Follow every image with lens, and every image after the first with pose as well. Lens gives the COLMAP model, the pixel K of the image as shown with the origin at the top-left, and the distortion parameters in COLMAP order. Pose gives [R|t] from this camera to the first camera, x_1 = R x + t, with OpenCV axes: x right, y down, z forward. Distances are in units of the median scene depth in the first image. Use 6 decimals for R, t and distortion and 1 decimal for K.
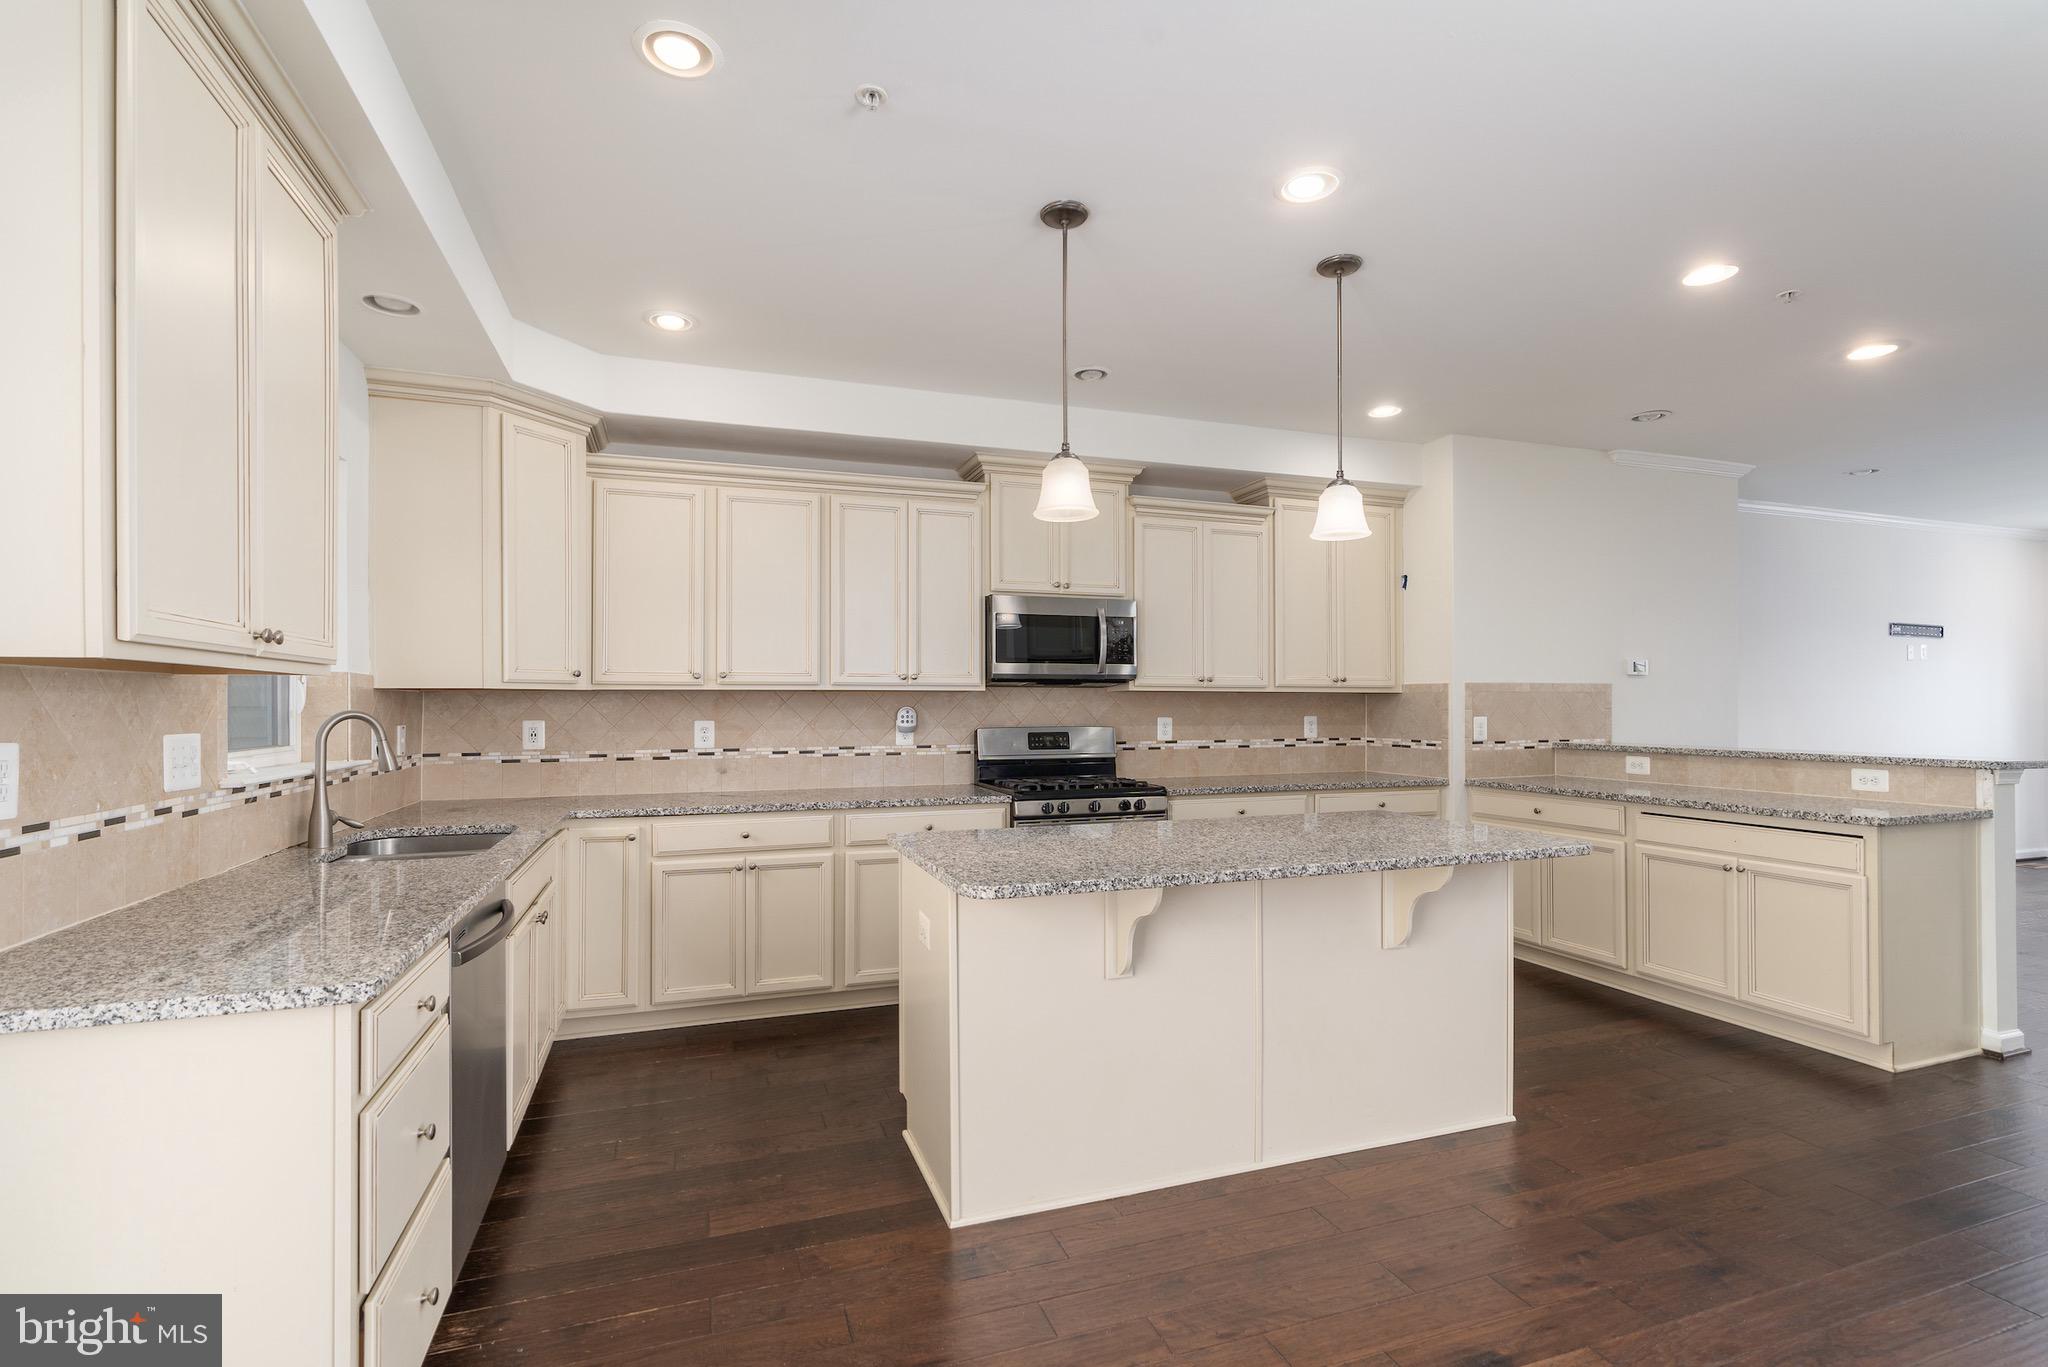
lens RADIAL K [[931.8, 0, 1038.6], [0, 931.8, 702.8], [0, 0, 1]] dist [-0.012711, 0.005913]
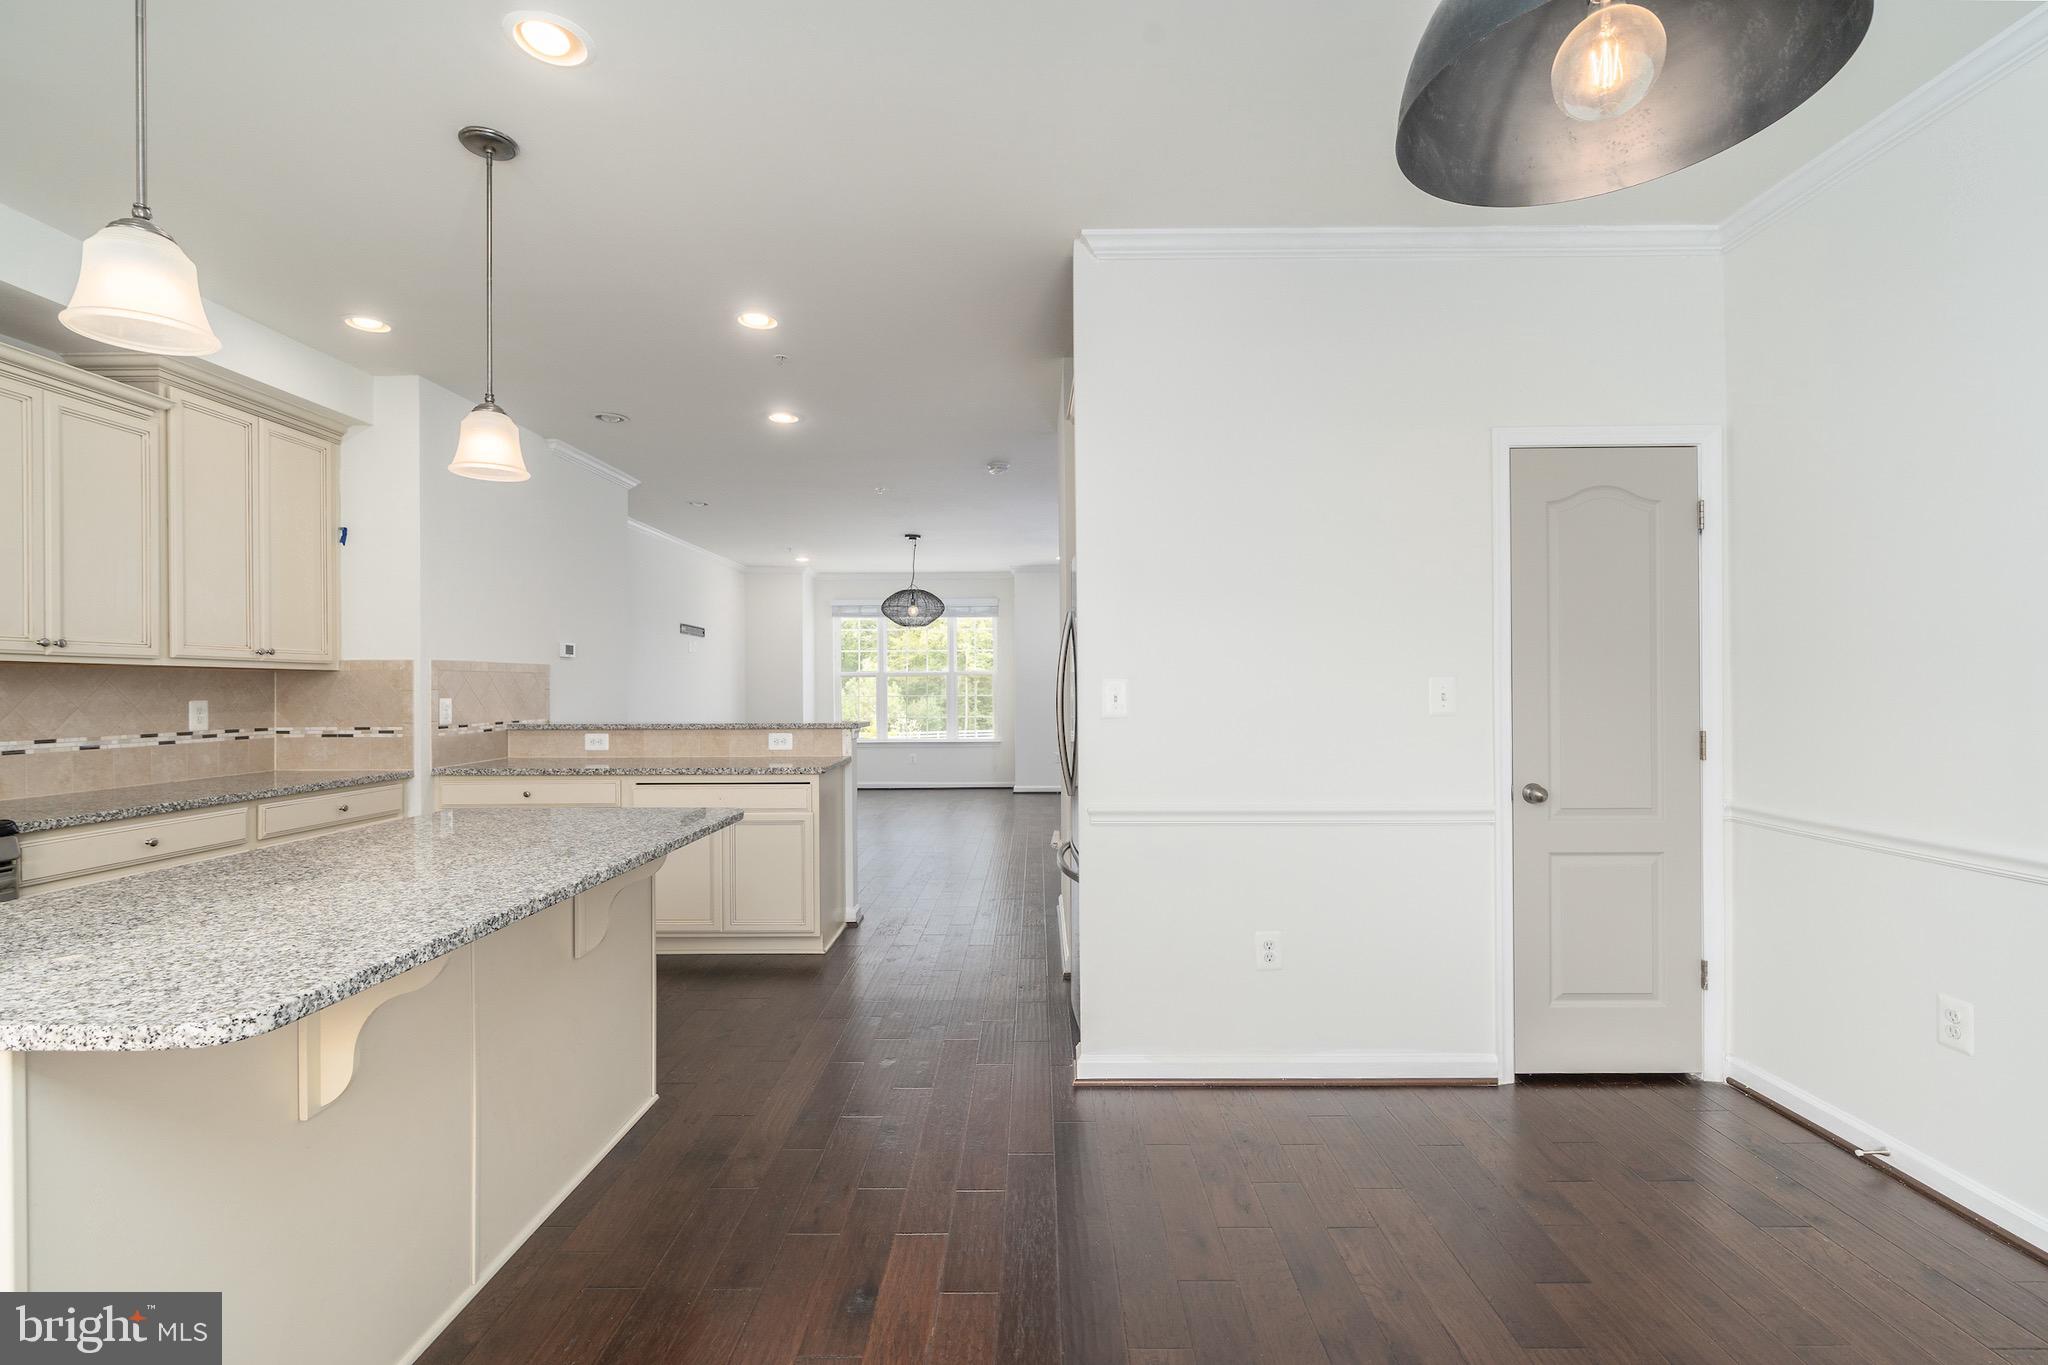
lens RADIAL K [[931.8, 0, 1005.1], [0, 931.8, 676.9], [0, 0, 1]] dist [-0.012711, 0.005913]
pose [[0.356432, 0.009634, 0.934272, -0.174926], [0.001993, 0.999937, -0.011072, 0.005900], [-0.934319, 0.005808, 0.356390, 0.180335]]
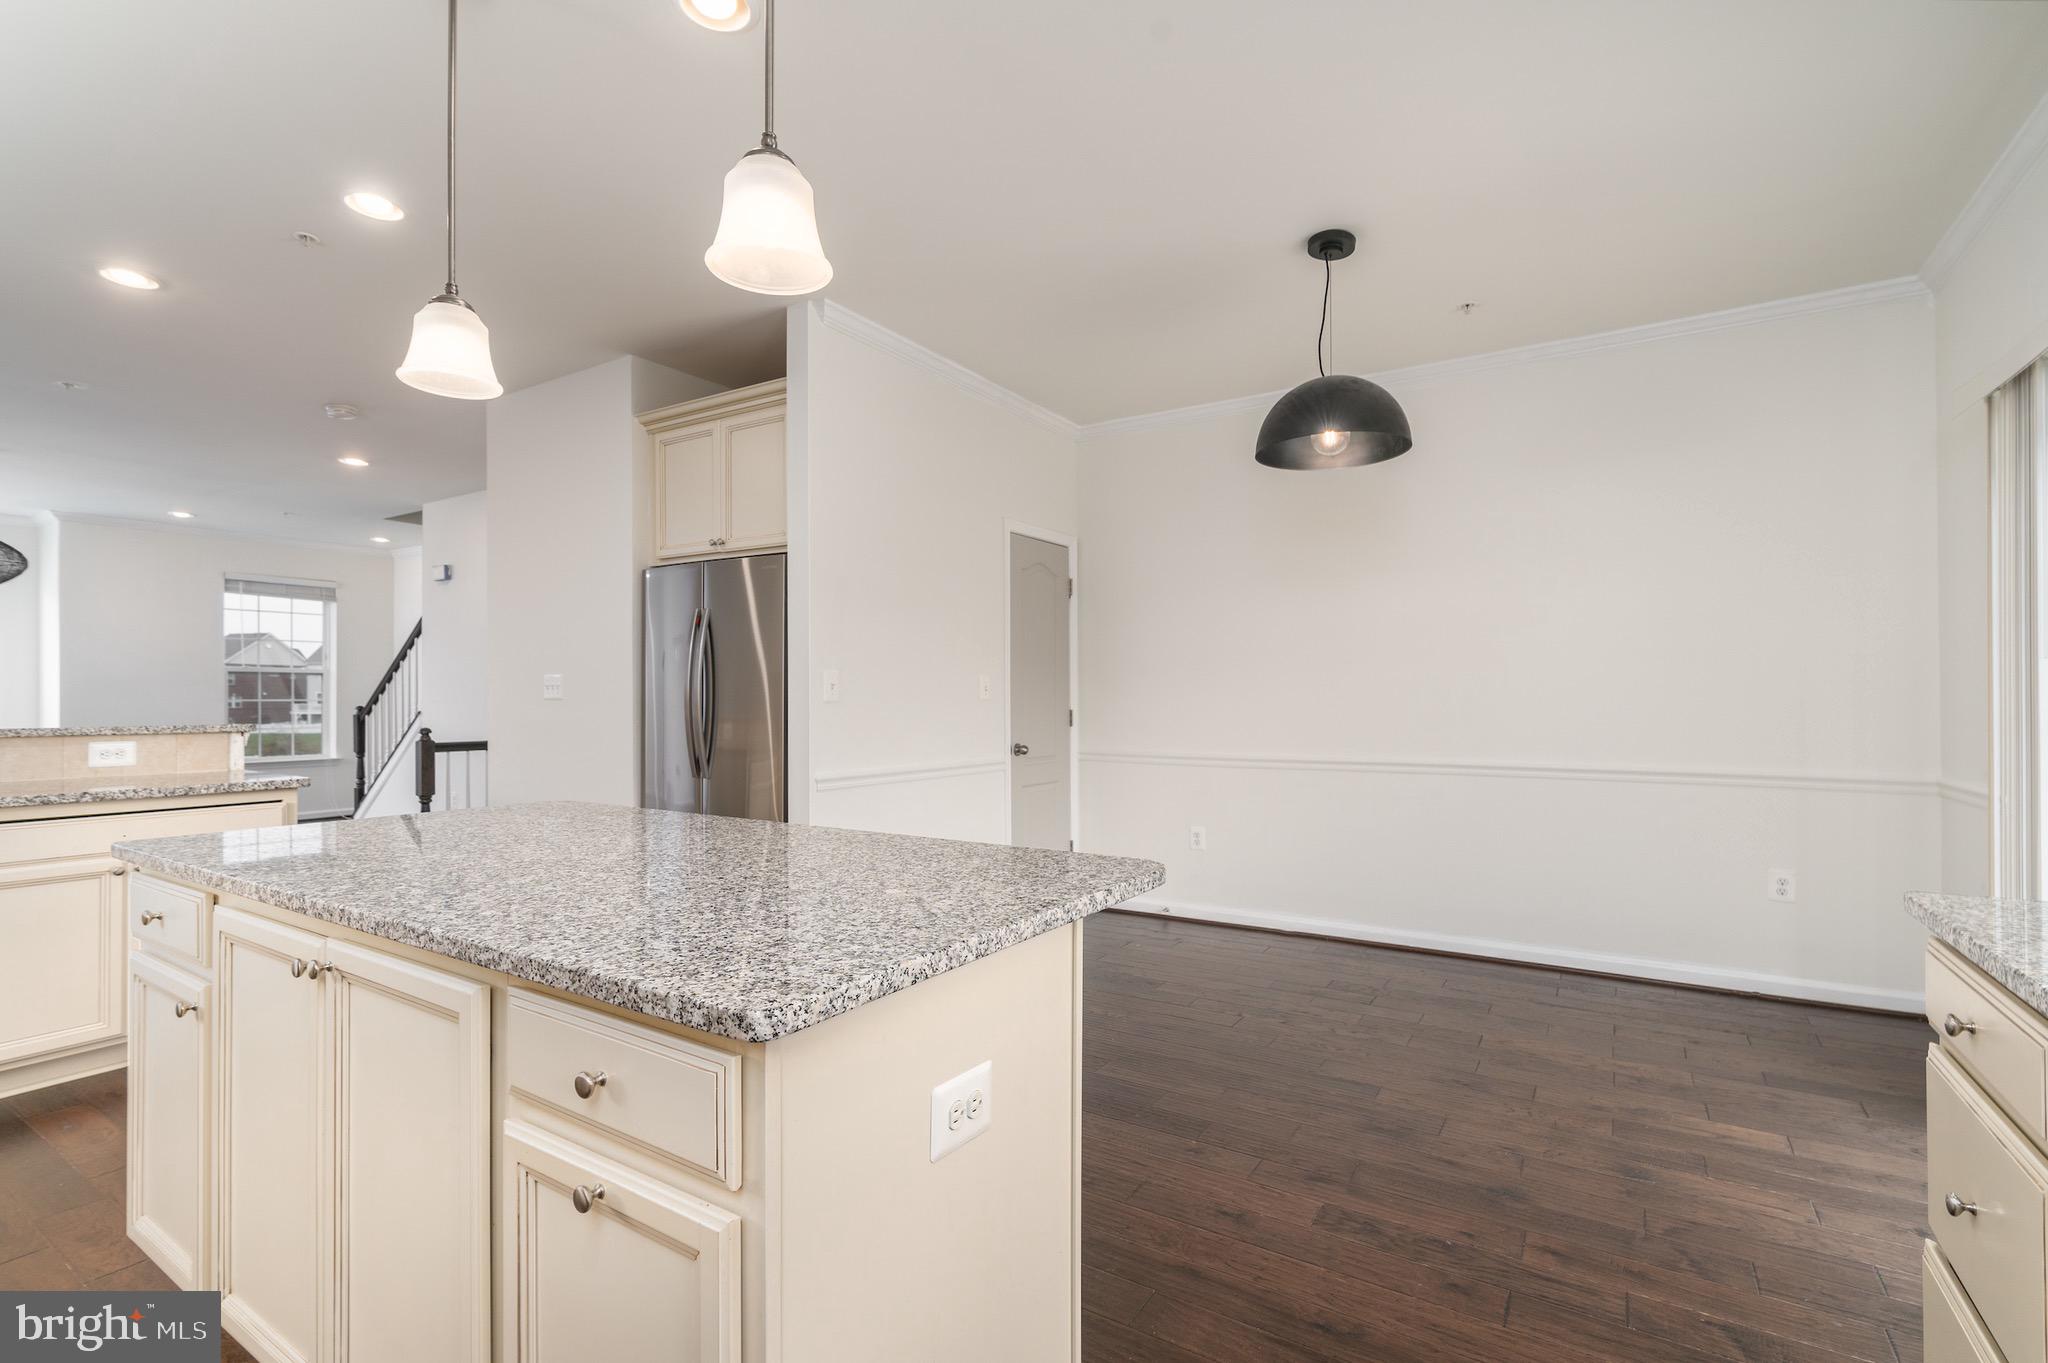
lens RADIAL K [[931.8, 0, 1020.5], [0, 931.8, 682.6], [0, 0, 1]] dist [-0.012711, 0.005913]
pose [[-0.615119, 0.014125, 0.788308, -0.258402], [-0.002196, 0.999805, -0.019628, 0.024530], [-0.788431, -0.013805, -0.614968, 0.672325]]
